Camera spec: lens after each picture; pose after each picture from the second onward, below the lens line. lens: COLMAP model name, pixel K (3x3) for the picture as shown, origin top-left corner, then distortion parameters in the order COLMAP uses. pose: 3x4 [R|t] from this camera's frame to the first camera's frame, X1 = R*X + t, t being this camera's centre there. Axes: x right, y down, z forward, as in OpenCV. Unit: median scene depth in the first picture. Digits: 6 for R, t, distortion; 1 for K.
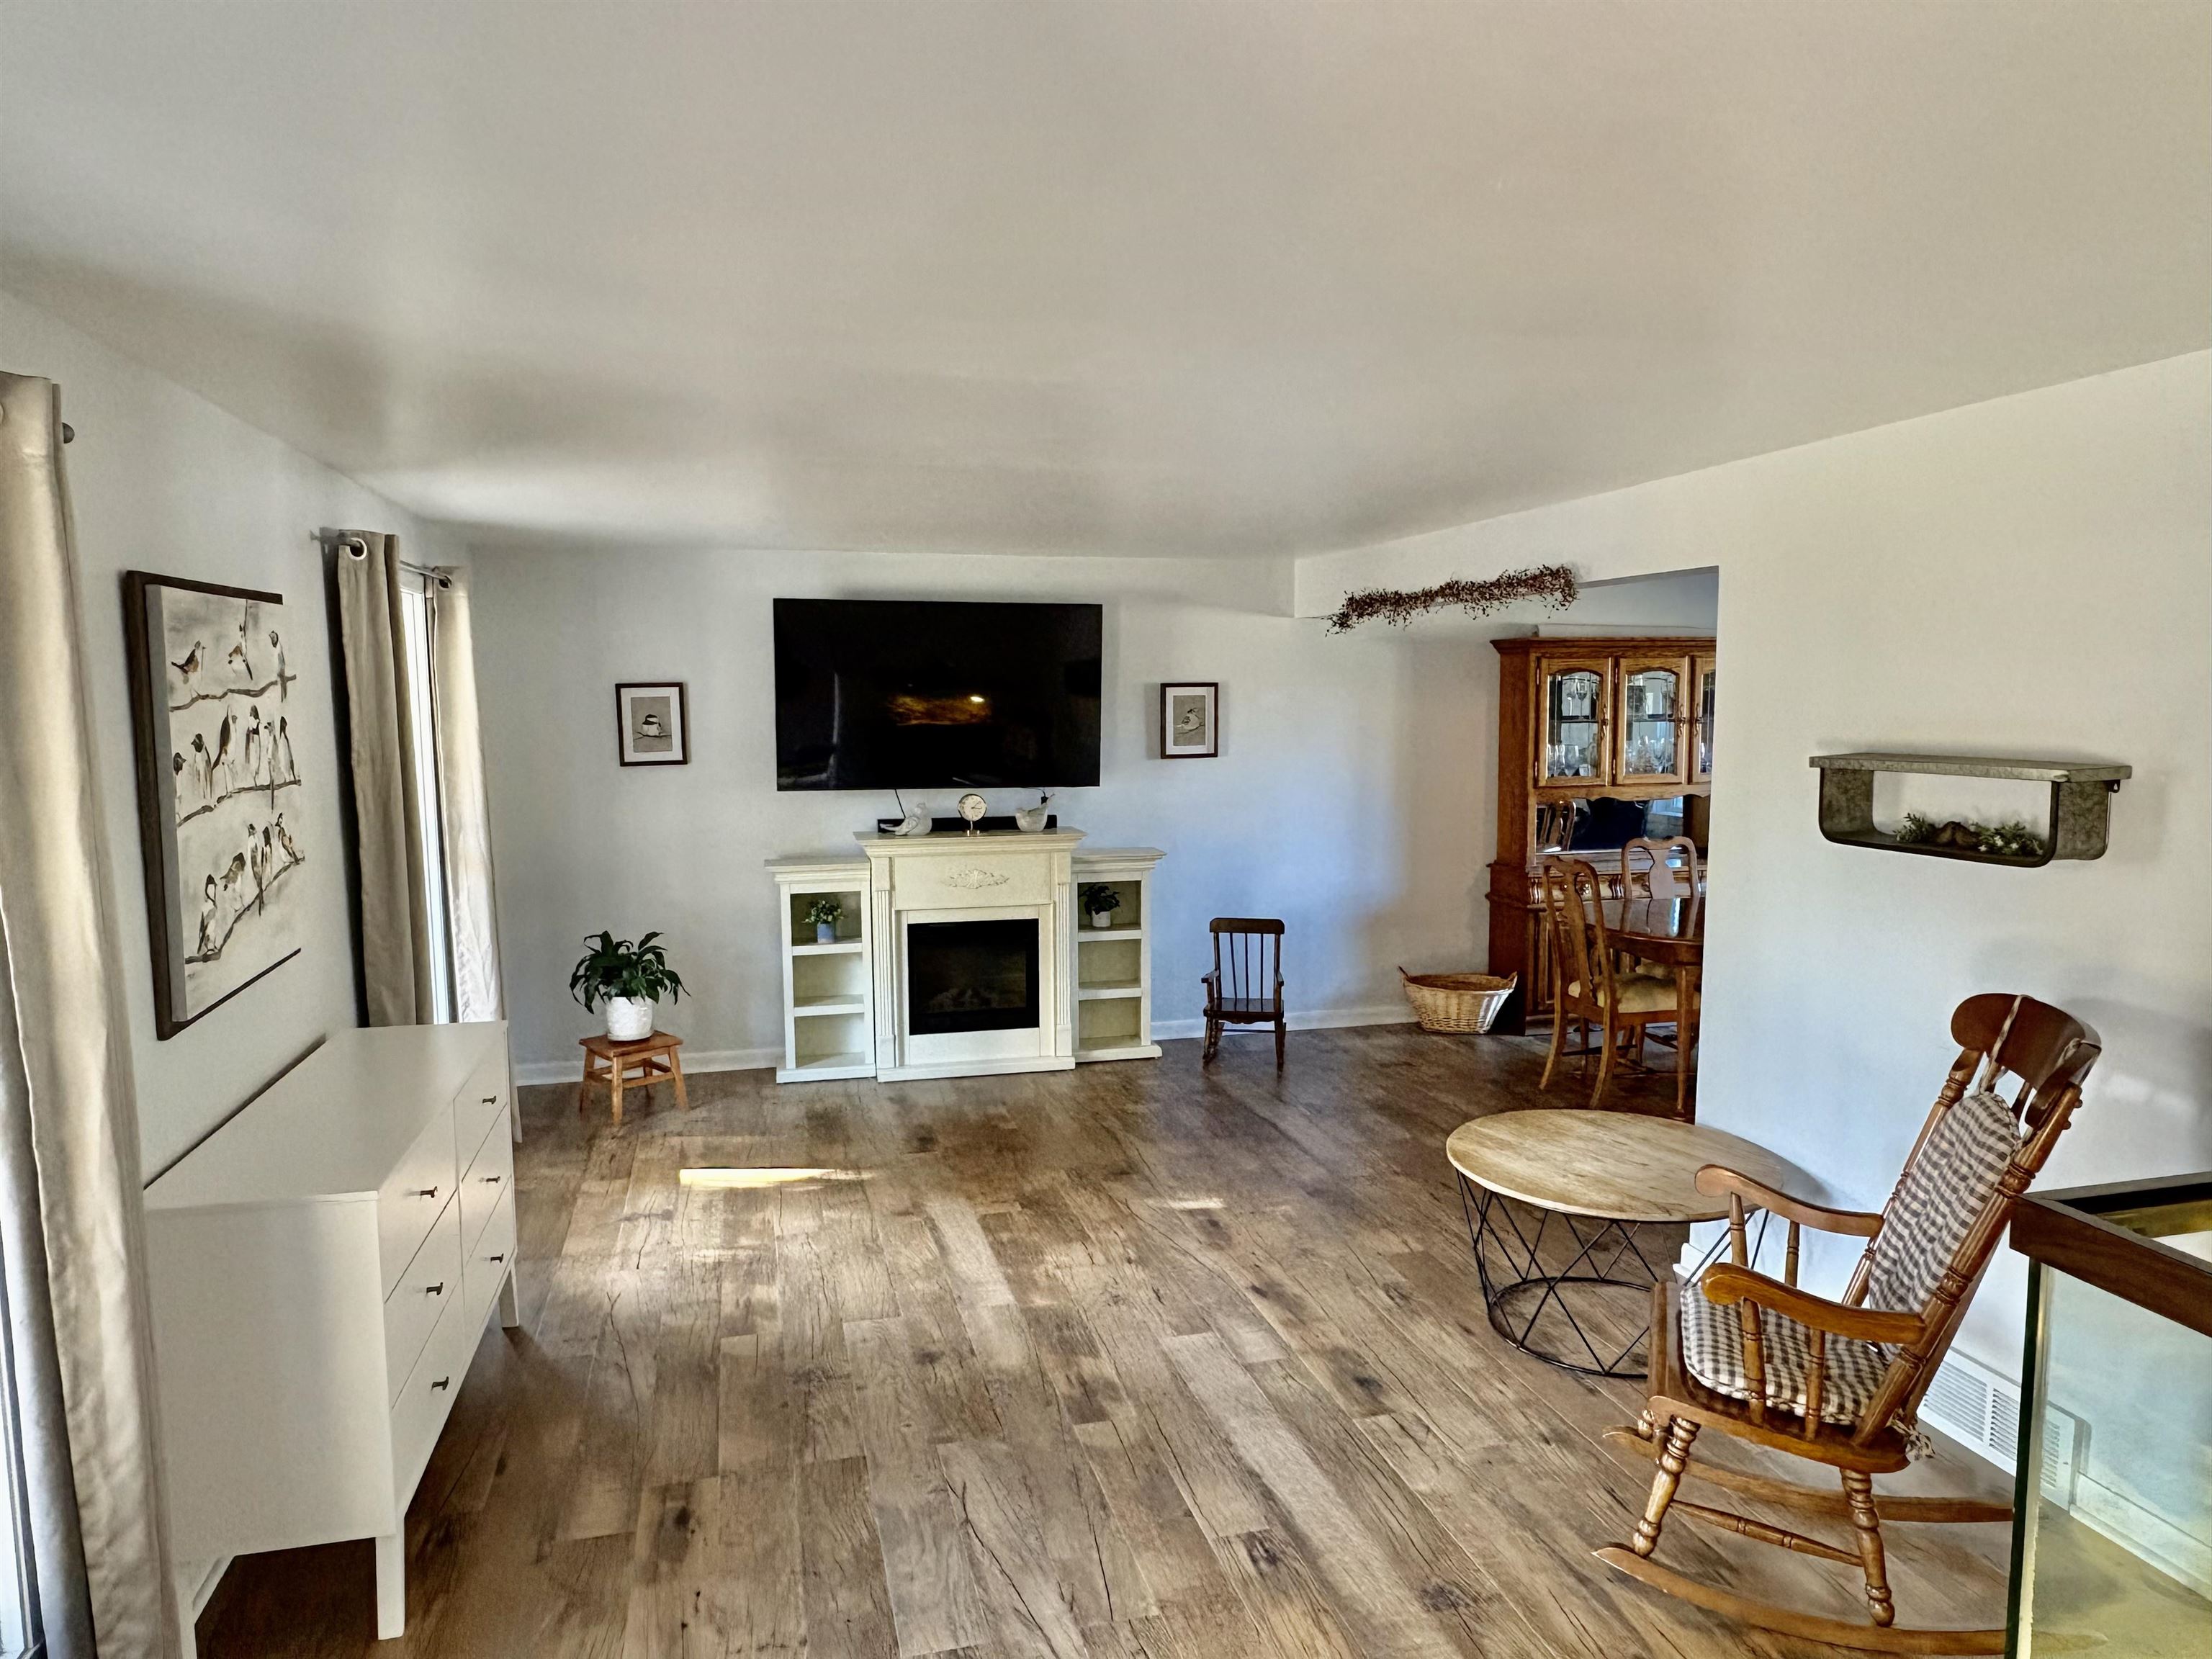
lens RADIAL K [[1419.9, 0, 1108.5], [0, 1419.9, 839.4], [0, 0, 1]] dist [-0.004342, -0.003409]
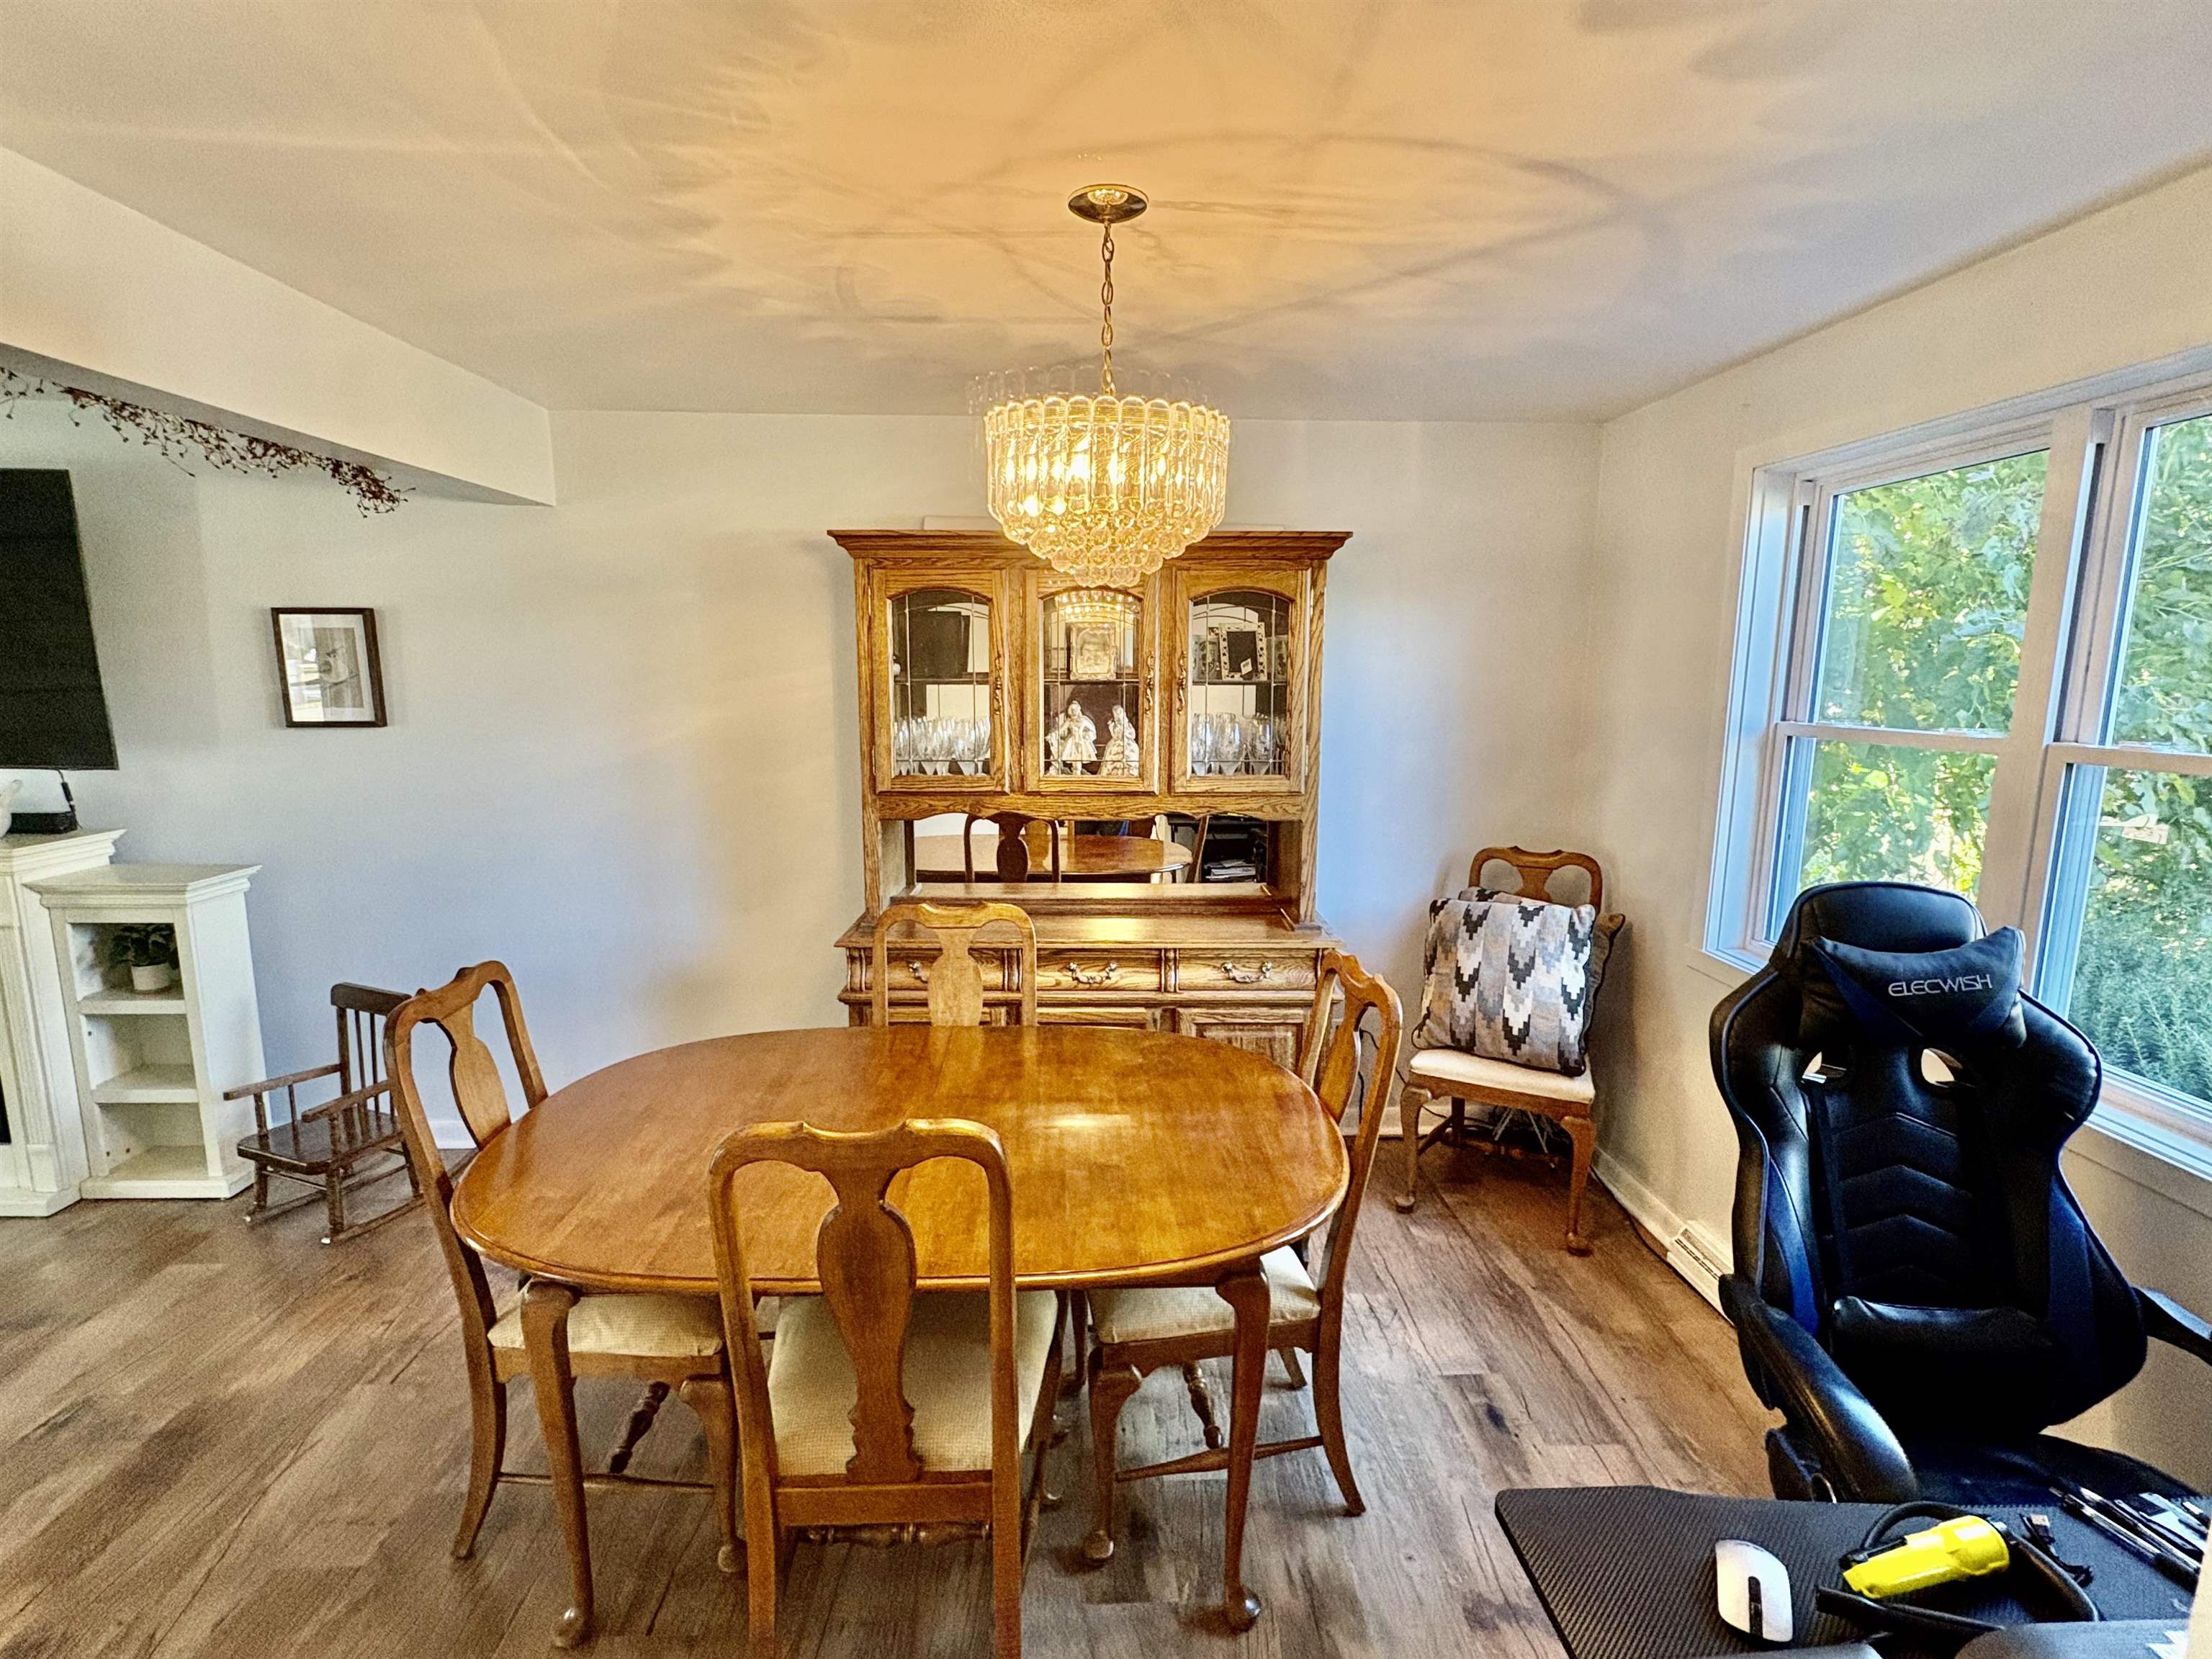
lens RADIAL K [[1079.6, 0, 1108.3], [0, 1079.6, 832.9], [0, 0, 1]] dist [-0.004480, -0.000069]
pose [[0.978068, 0.044816, -0.203410, 0.946485], [-0.033575, 0.997729, 0.058384, -0.095616], [0.205564, -0.050274, 0.977351, 1.134851]]
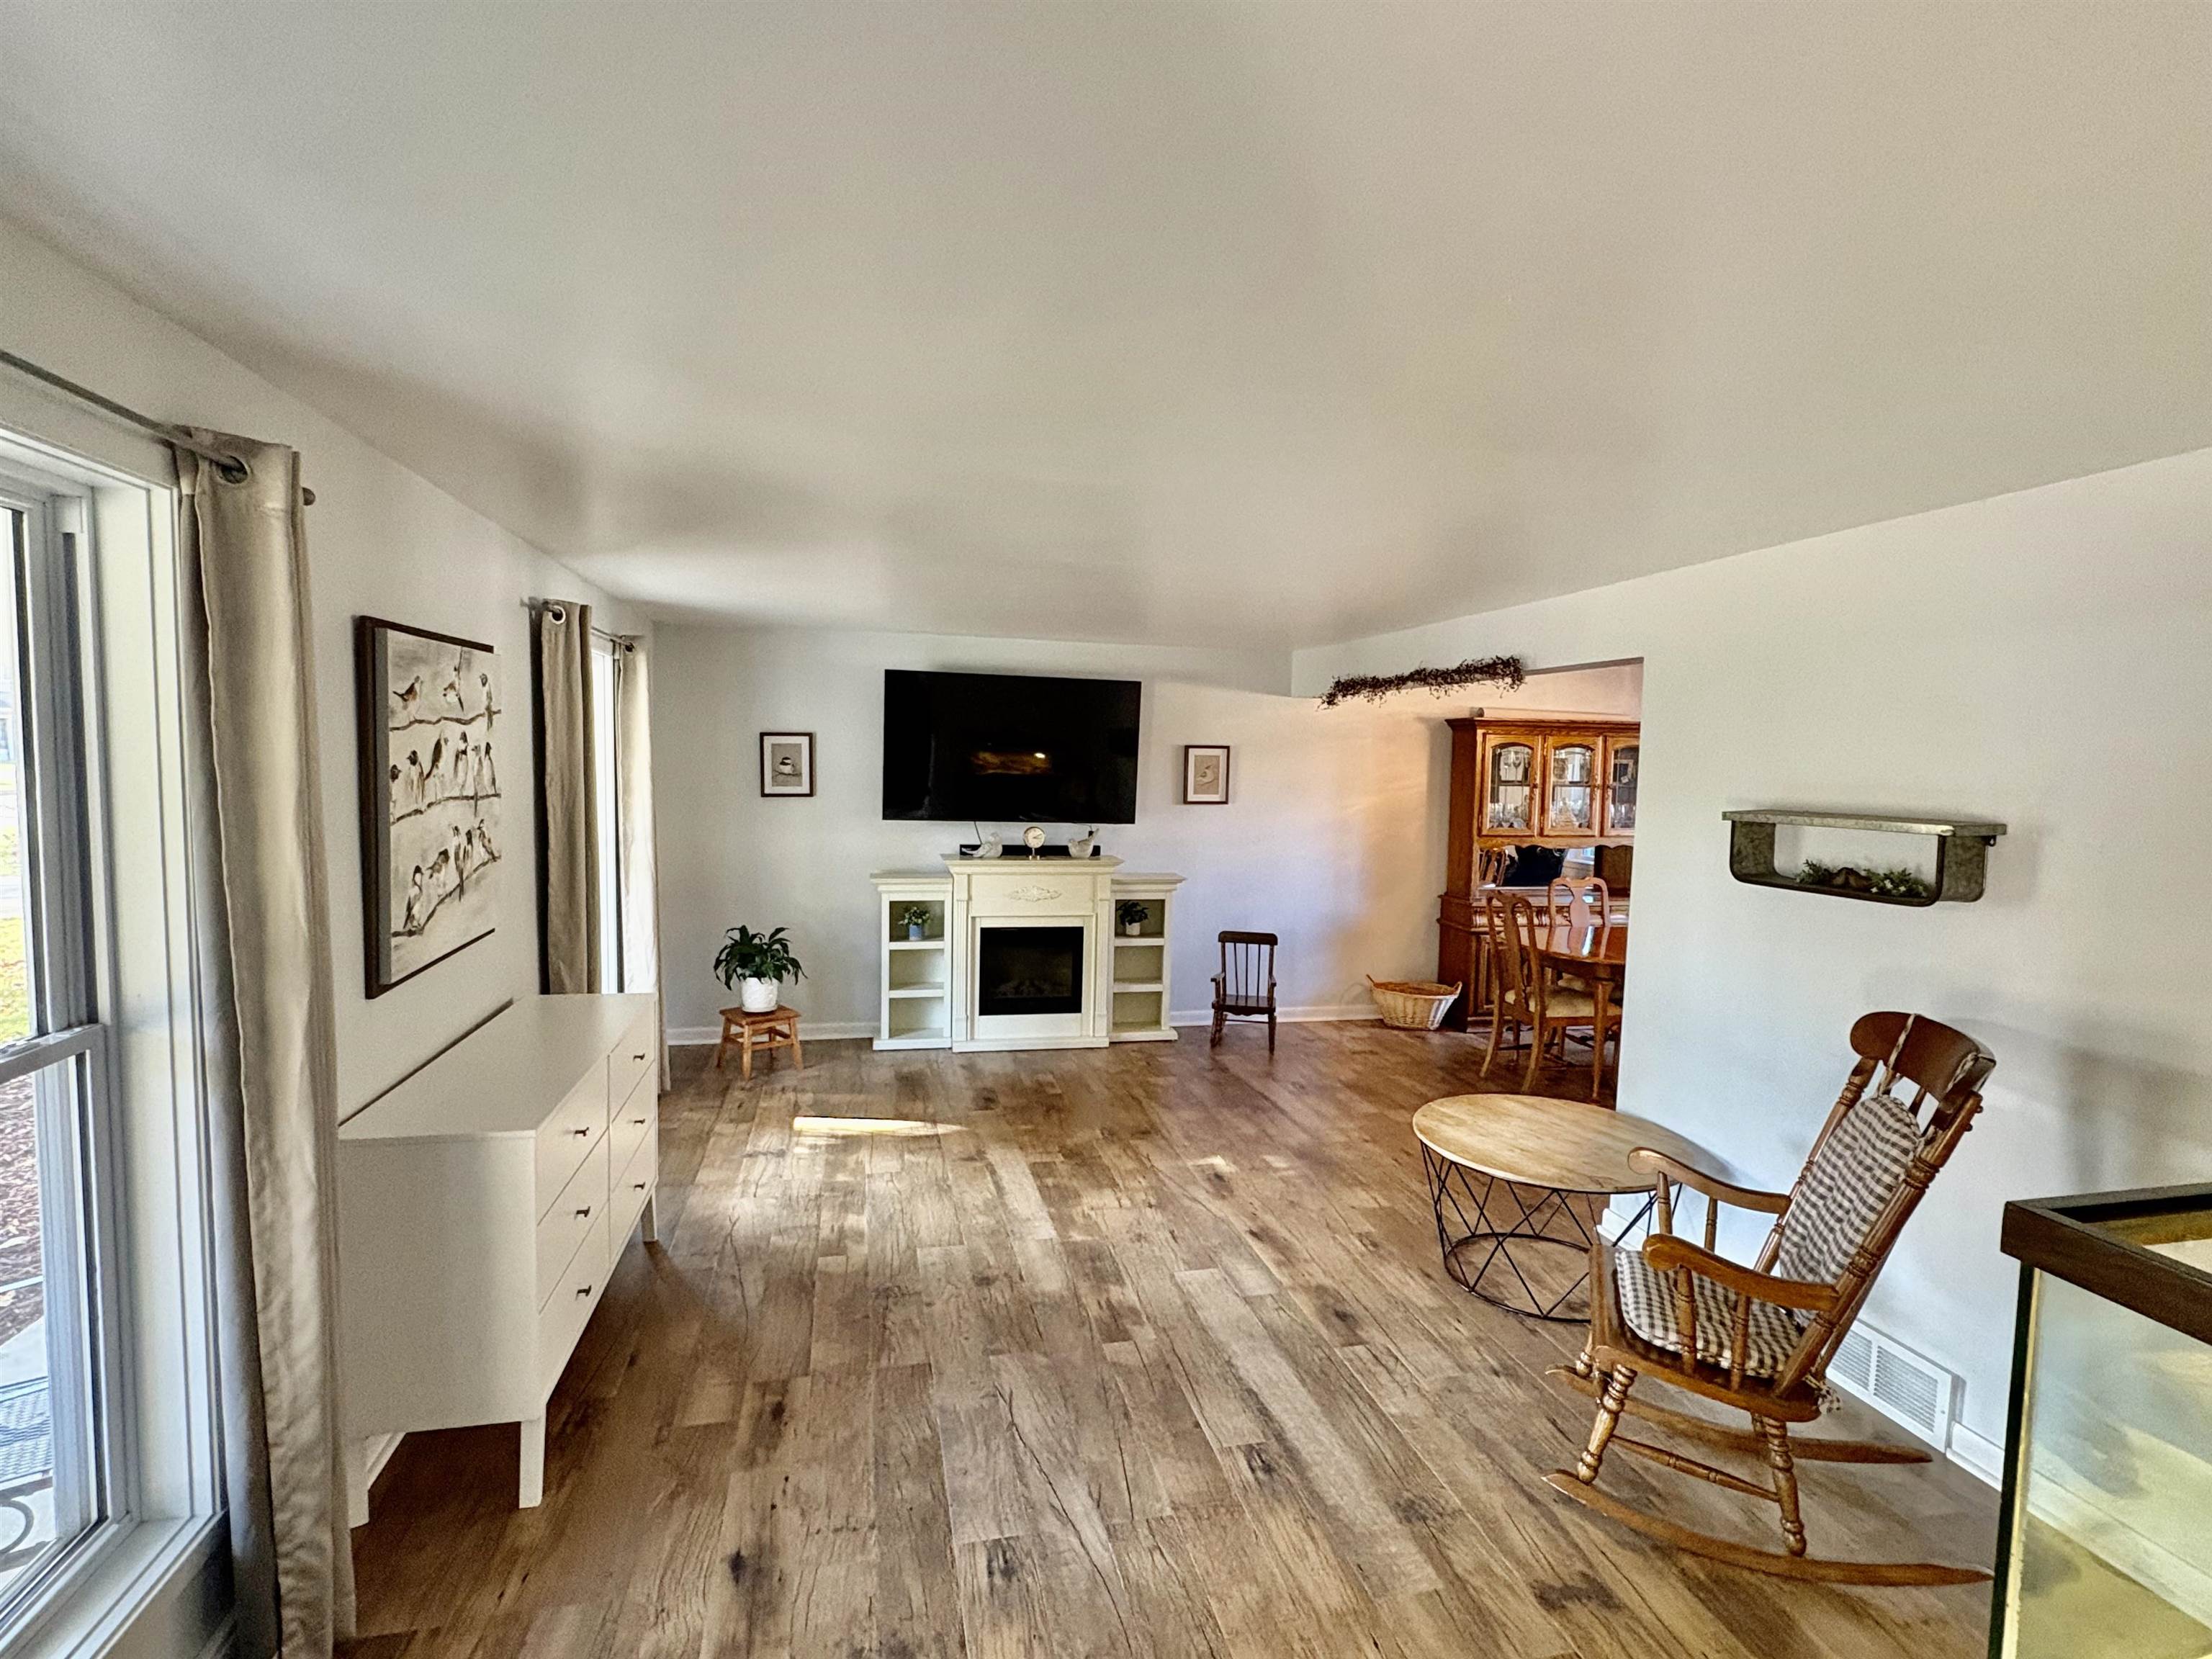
lens RADIAL K [[1079.6, 0, 1108.3], [0, 1079.6, 832.9], [0, 0, 1]] dist [-0.004480, -0.000069]
pose [[0.999222, 0.029983, -0.025607, -0.009032], [-0.030860, 0.998925, -0.034585, 0.008363], [0.024543, 0.035348, 0.999074, 0.061409]]
